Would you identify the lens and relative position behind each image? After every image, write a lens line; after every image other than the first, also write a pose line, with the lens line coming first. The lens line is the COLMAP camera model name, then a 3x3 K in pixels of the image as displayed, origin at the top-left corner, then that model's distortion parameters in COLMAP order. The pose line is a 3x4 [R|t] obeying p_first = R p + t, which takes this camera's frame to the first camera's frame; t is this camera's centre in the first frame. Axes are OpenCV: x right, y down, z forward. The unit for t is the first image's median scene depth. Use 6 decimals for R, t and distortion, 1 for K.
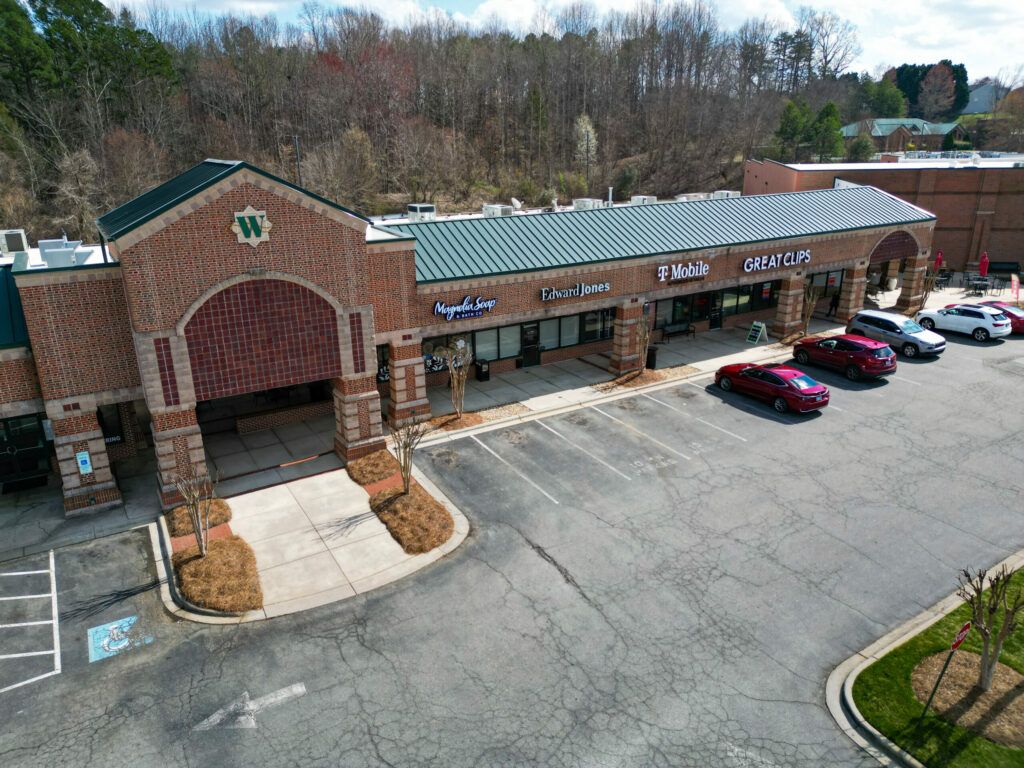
lens RADIAL K [[713.2, 0, 512.0], [0, 713.2, 384.0], [0, 0, 1]] dist [0.099325, -0.107463]
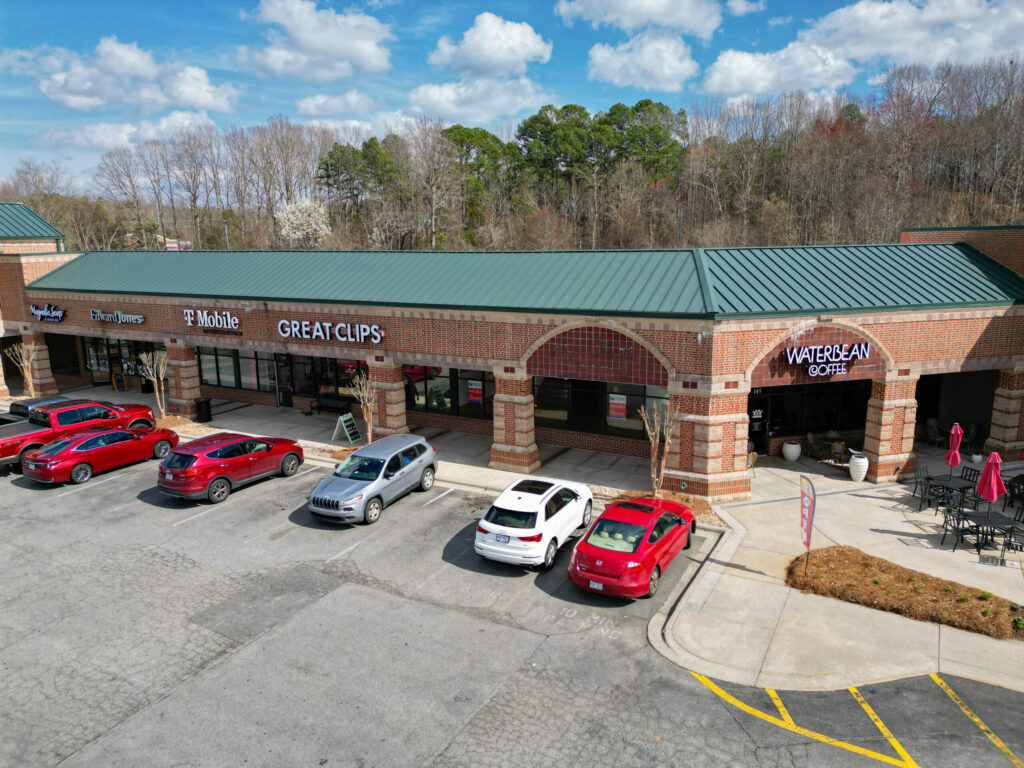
lens RADIAL K [[713.2, 0, 512.0], [0, 713.2, 384.0], [0, 0, 1]] dist [0.099325, -0.107463]
pose [[0.490797, 0.177646, -0.852971, 1.241567], [-0.276342, 0.960186, 0.040969, -0.229042], [0.826289, 0.215605, 0.520348, 0.900208]]
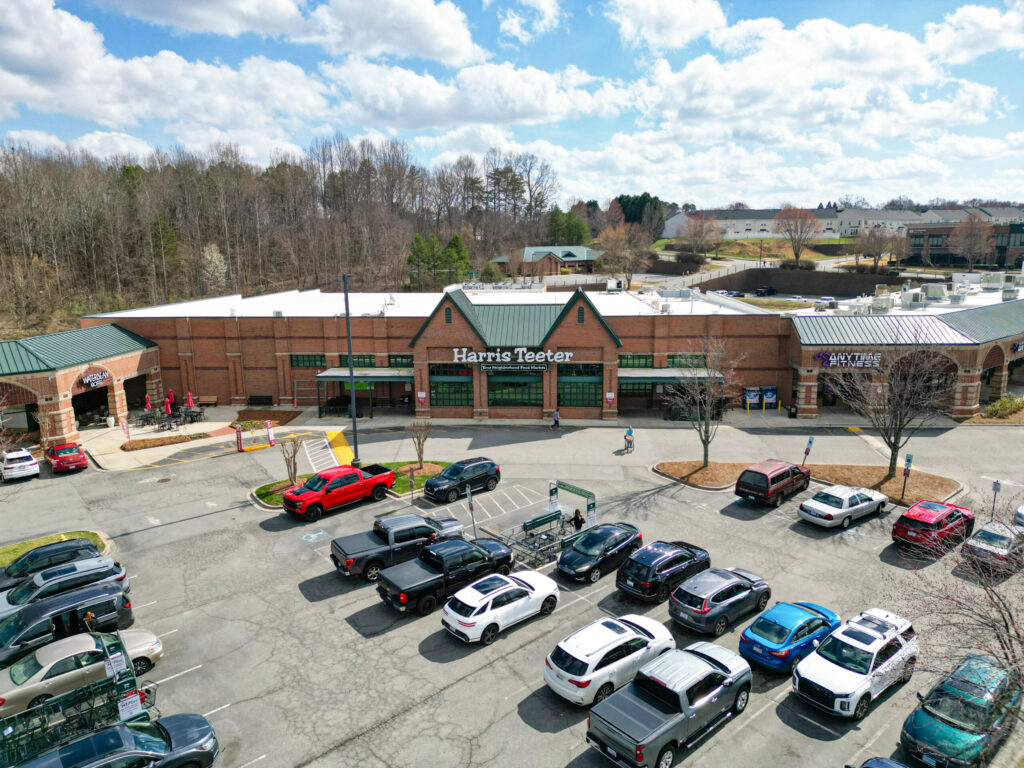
lens RADIAL K [[713.2, 0, 512.0], [0, 713.2, 384.0], [0, 0, 1]] dist [0.099325, -0.107463]
pose [[0.989210, -0.028496, 0.143705, 1.518502], [0.048097, 0.989701, -0.134830, -0.023686], [-0.138383, 0.140287, 0.980393, -0.281410]]
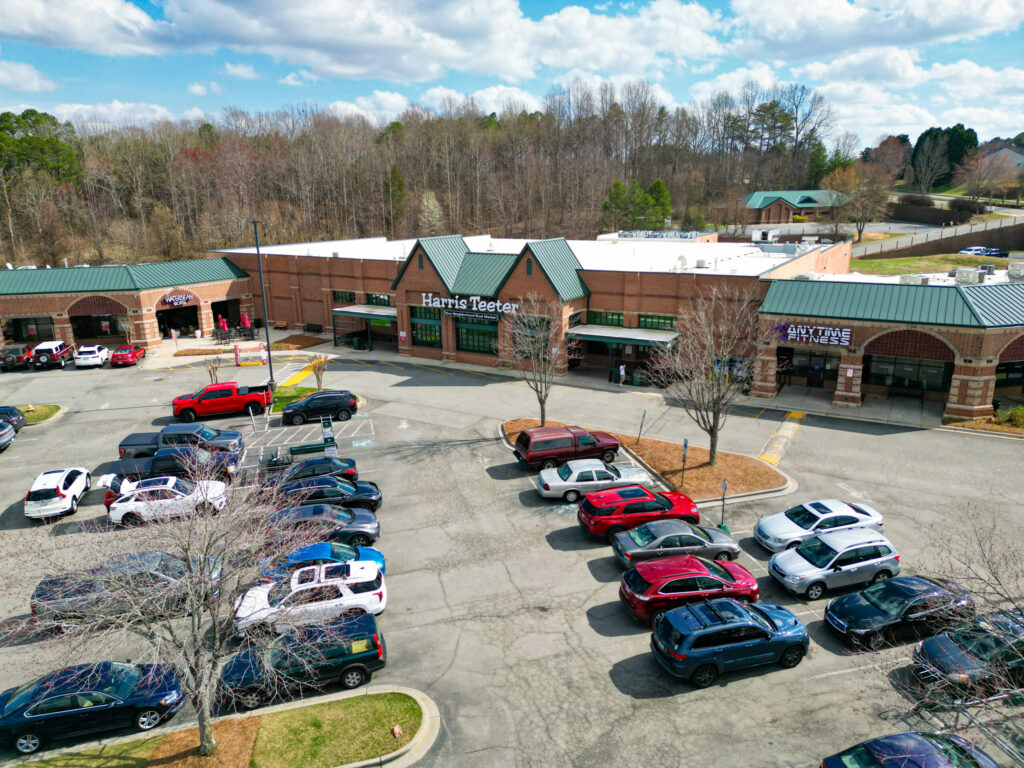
lens RADIAL K [[713.2, 0, 512.0], [0, 713.2, 384.0], [0, 0, 1]] dist [0.099325, -0.107463]
pose [[0.955977, 0.076868, -0.283196, 2.370580], [-0.095261, 0.994107, -0.051739, -0.040229], [0.277550, 0.076439, 0.957666, -0.272374]]
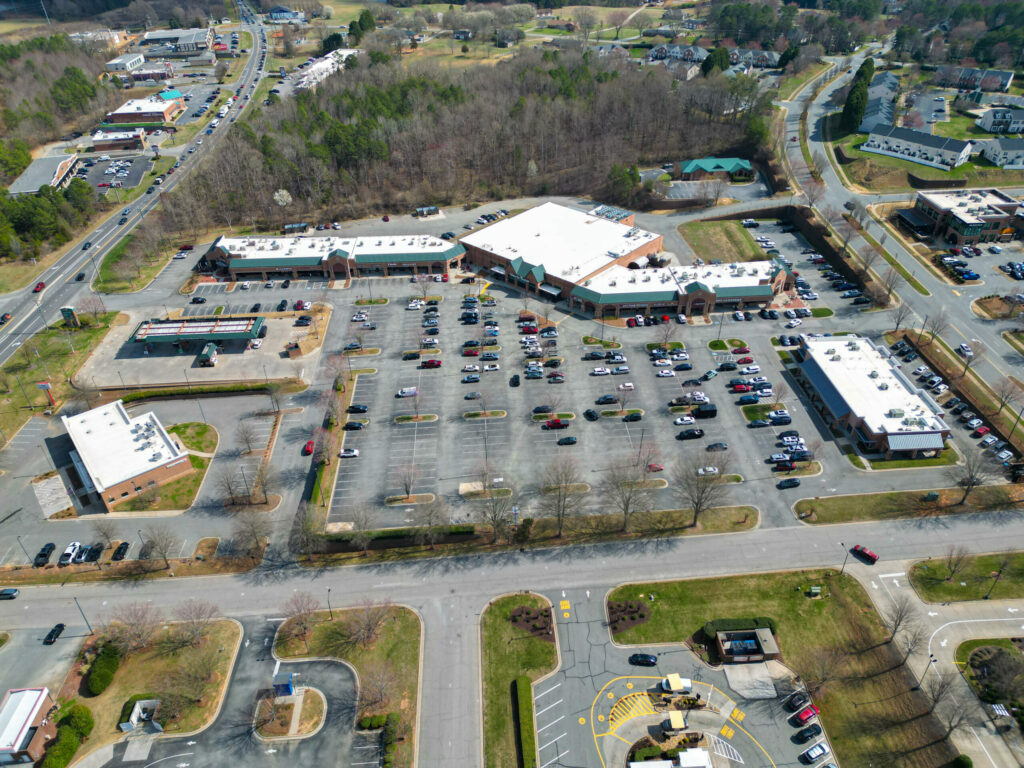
lens RADIAL K [[713.2, 0, 512.0], [0, 713.2, 384.0], [0, 0, 1]] dist [0.099325, -0.107463]
pose [[0.878409, 0.274997, -0.390863, 5.133038], [-0.157307, 0.938658, 0.306880, -1.643546], [0.451278, -0.208081, 0.867785, -5.874612]]
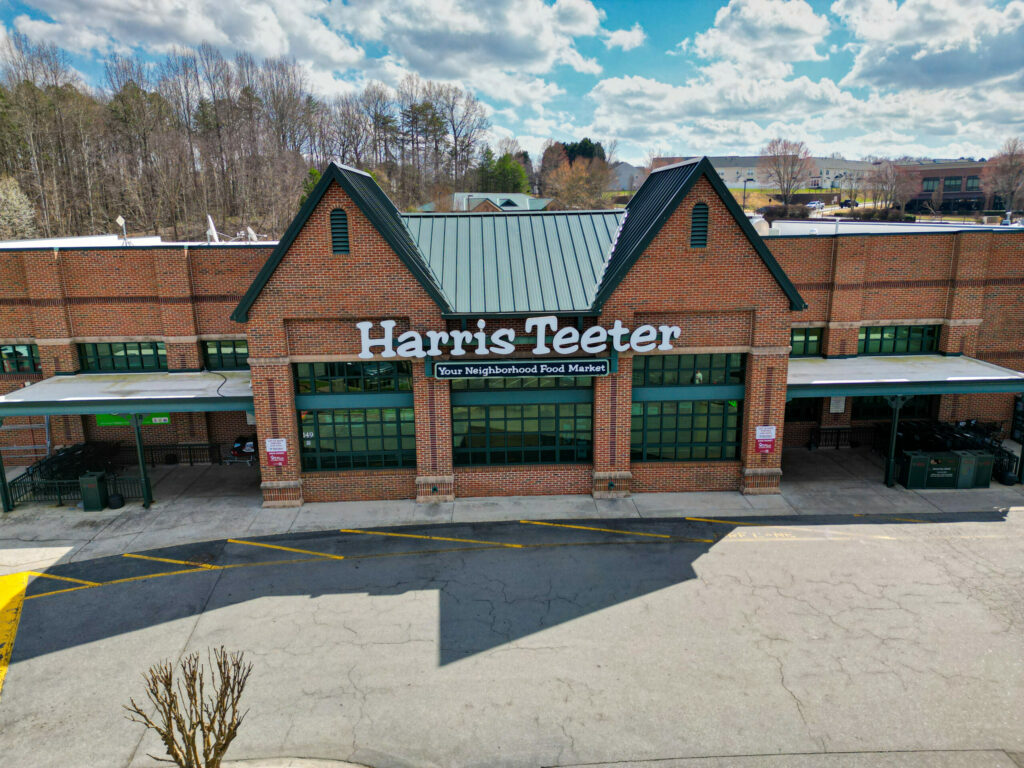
lens RADIAL K [[713.2, 0, 512.0], [0, 713.2, 384.0], [0, 0, 1]] dist [0.099325, -0.107463]
pose [[0.965791, -0.063771, 0.251358, 1.595815], [0.088389, 0.992201, -0.087887, -0.220605], [-0.243793, 0.107097, 0.963896, 0.751187]]
